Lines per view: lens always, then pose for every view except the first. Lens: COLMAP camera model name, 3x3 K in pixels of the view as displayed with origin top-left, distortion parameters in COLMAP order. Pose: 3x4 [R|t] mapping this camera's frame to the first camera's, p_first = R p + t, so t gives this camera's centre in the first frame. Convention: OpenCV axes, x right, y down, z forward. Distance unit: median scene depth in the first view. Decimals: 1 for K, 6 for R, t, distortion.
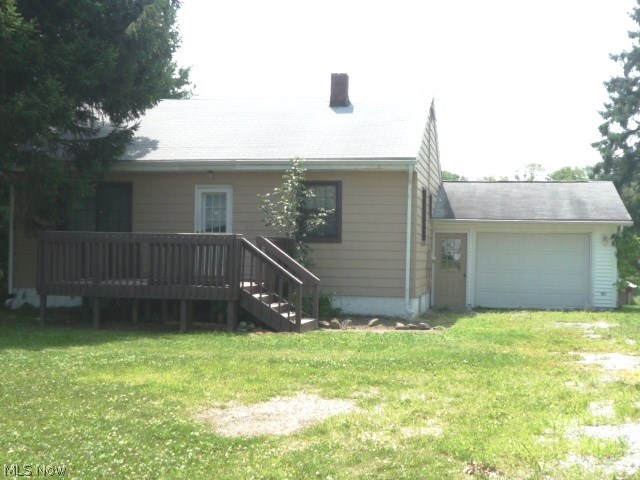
lens RADIAL K [[883.9, 0, 320.5], [0, 883.9, 243.1], [0, 0, 1]] dist [0.011118, 0.000000]
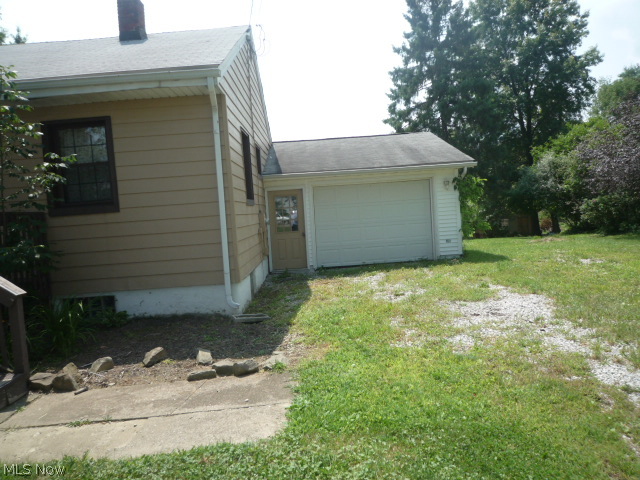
lens RADIAL K [[476.0, 0, 322.7], [0, 476.0, 241.0], [0, 0, 1]] dist [-0.003544, -0.033303]
pose [[0.972035, -0.099038, 0.212929, 0.079358], [0.083560, 0.993244, 0.080524, 0.004676], [-0.219465, -0.060480, 0.973744, 0.532430]]
